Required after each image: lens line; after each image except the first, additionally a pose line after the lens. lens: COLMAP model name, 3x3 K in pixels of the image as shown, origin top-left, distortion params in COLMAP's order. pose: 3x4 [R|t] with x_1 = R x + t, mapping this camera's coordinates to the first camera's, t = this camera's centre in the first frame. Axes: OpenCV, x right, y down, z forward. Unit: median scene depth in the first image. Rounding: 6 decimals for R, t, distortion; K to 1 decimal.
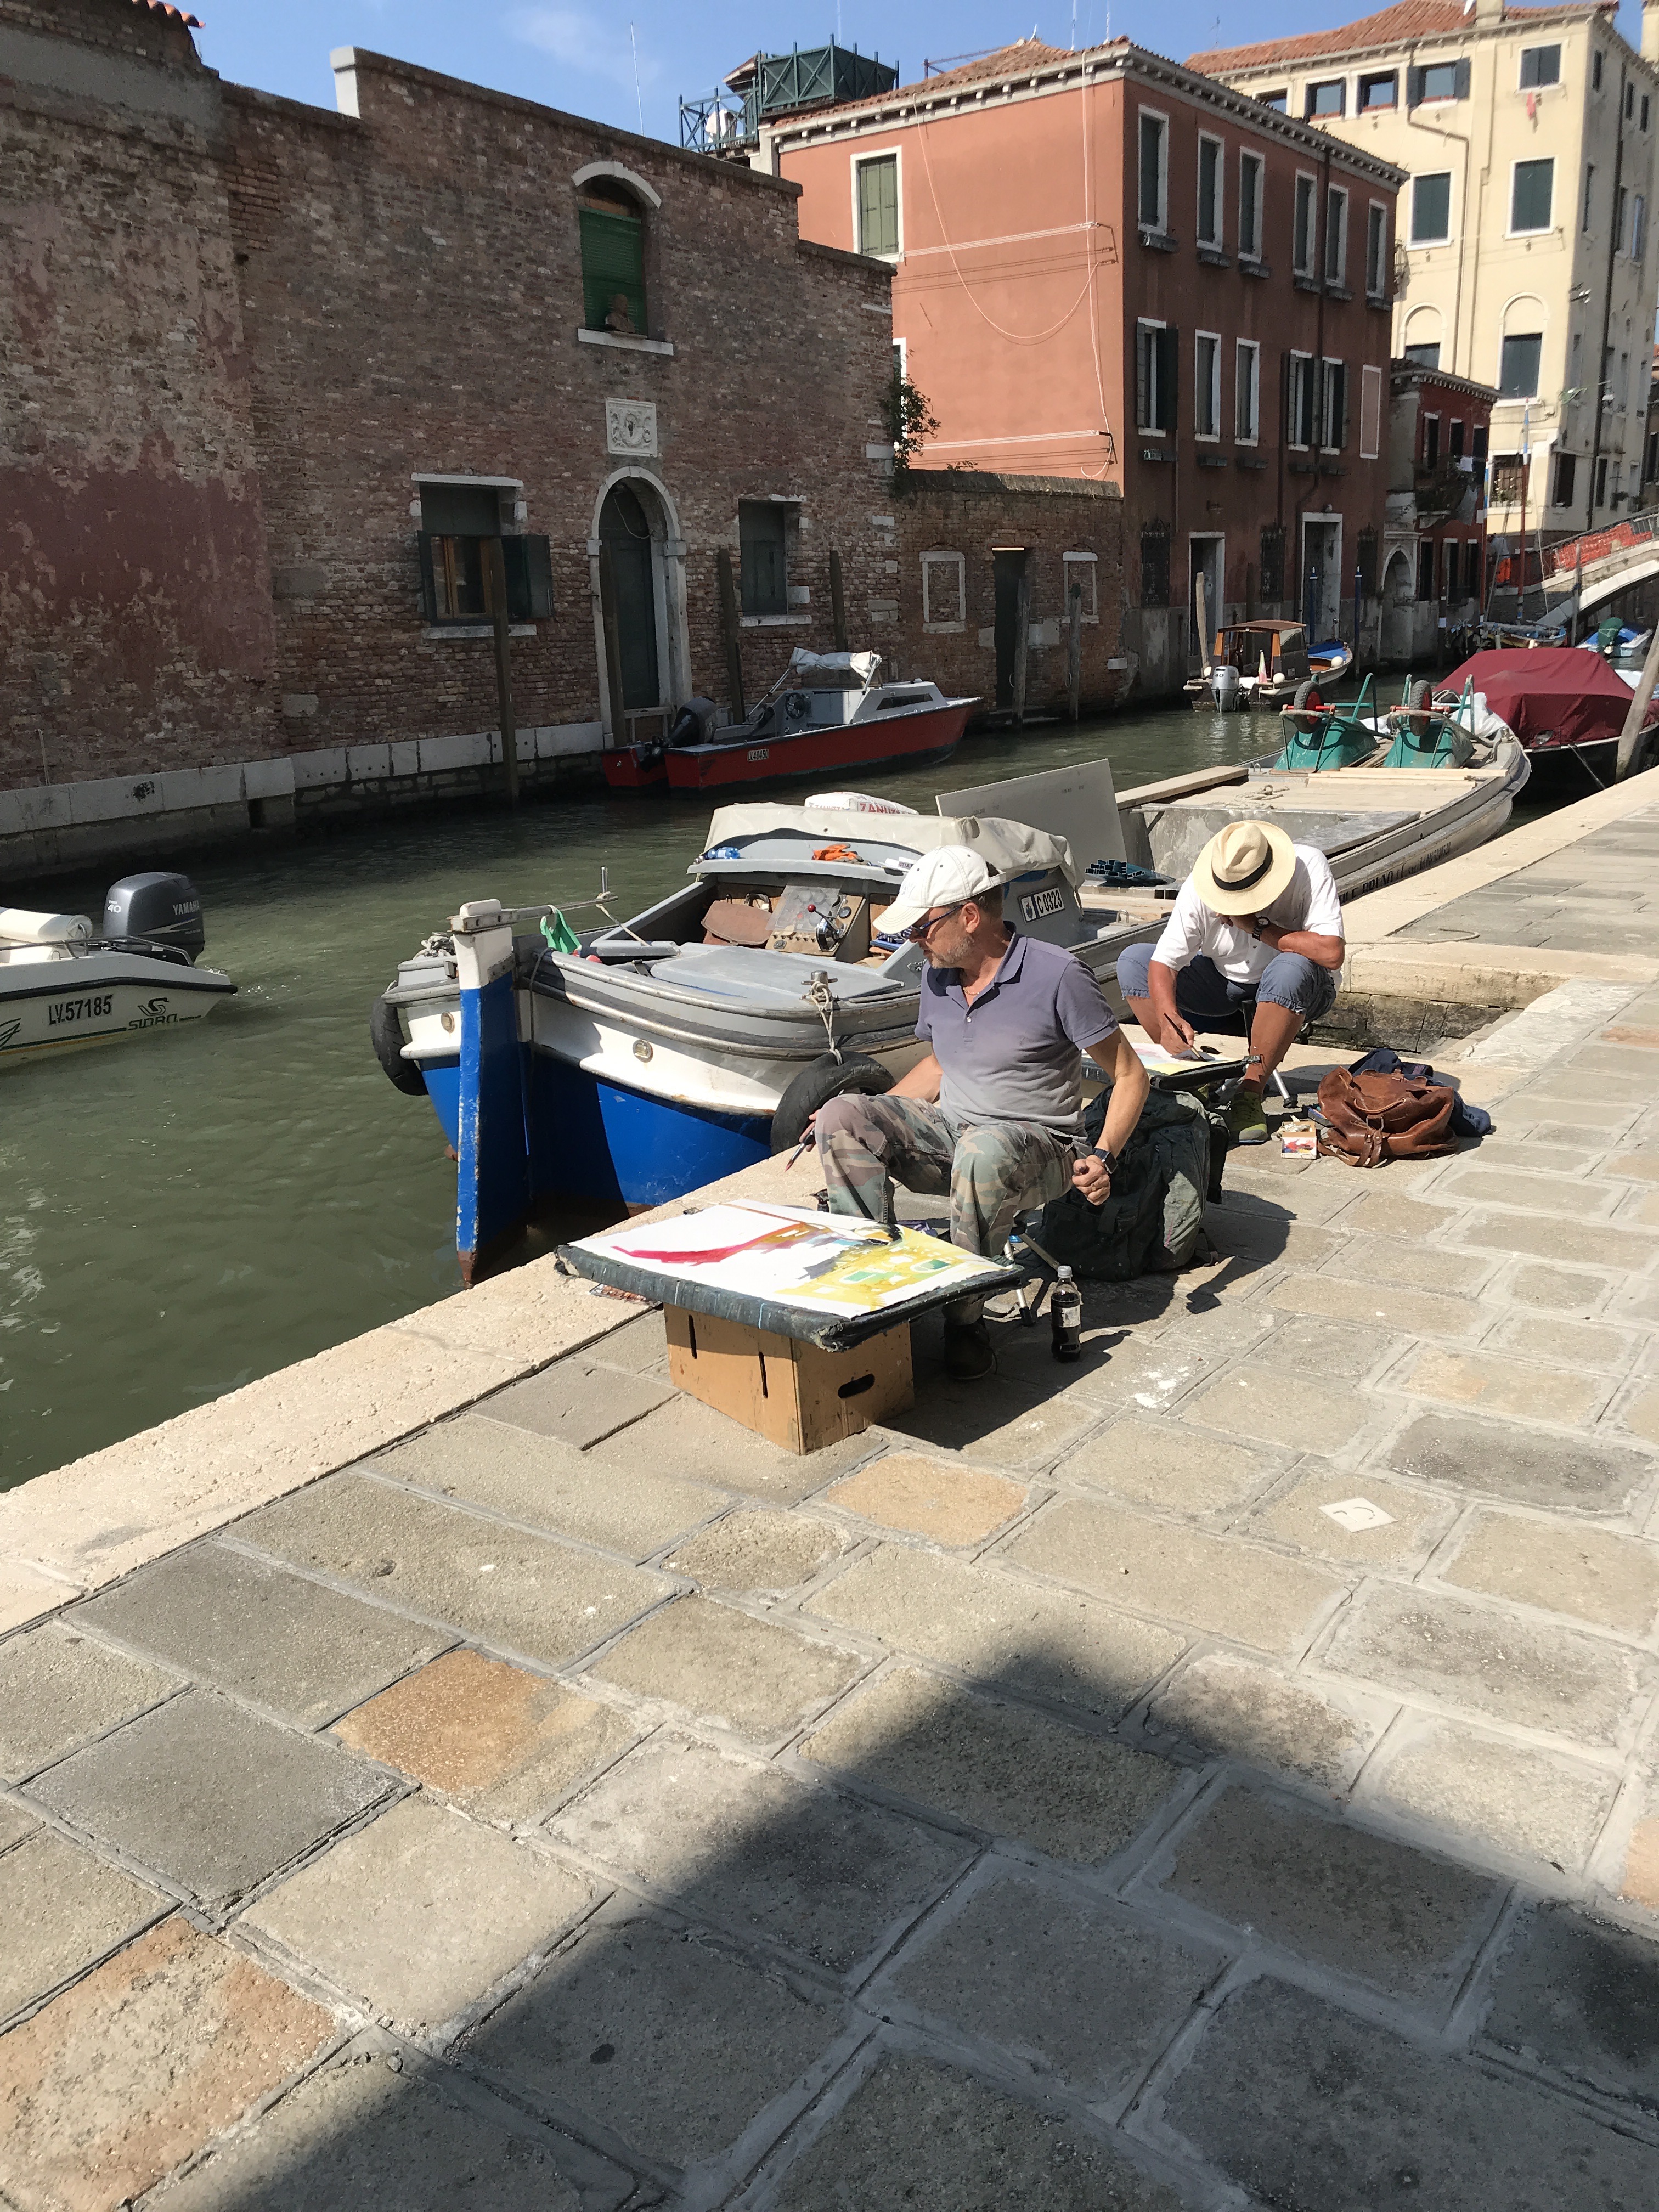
lens RADIAL K [[1784.2, 0, 829.5], [0, 1784.2, 1106.0], [0, 0, 1]] dist [0.034448, -0.064595]
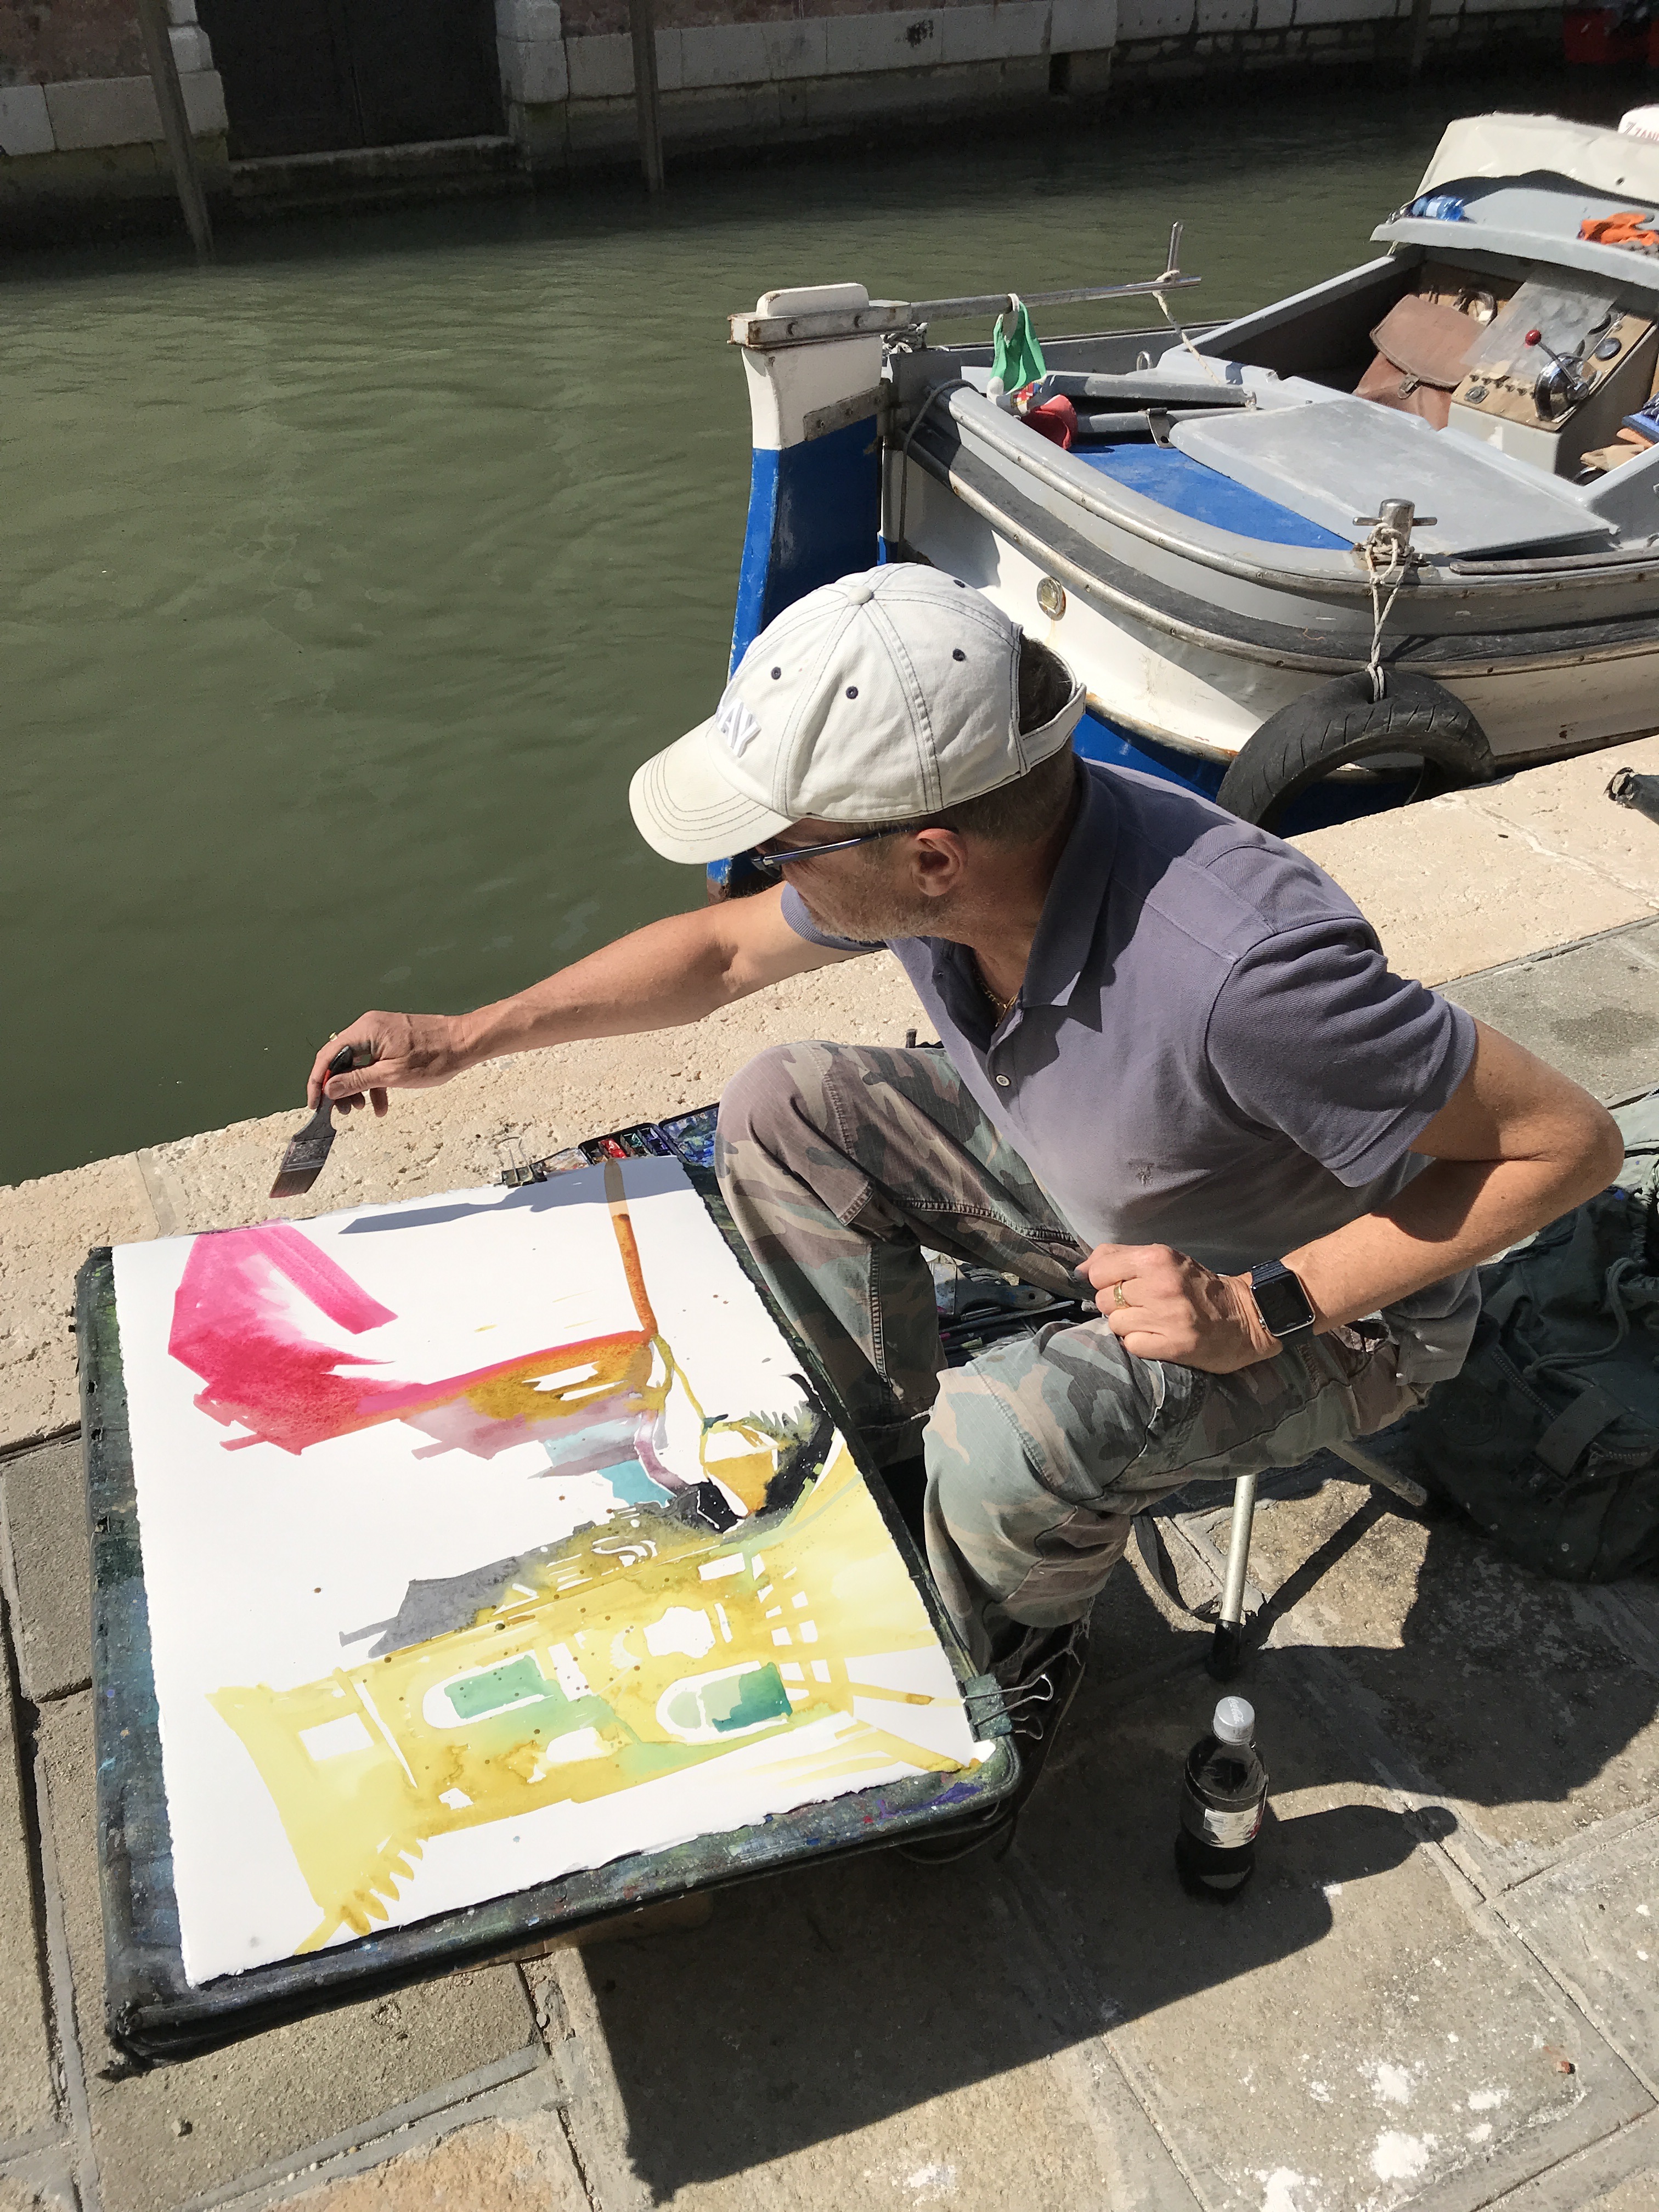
lens RADIAL K [[1784.2, 0, 829.5], [0, 1784.2, 1106.0], [0, 0, 1]] dist [0.034448, -0.064595]
pose [[0.871765, 0.288648, -0.395864, 0.111742], [-0.130632, 0.915707, 0.380020, -0.095434], [0.472188, -0.279575, 0.835988, 0.466487]]
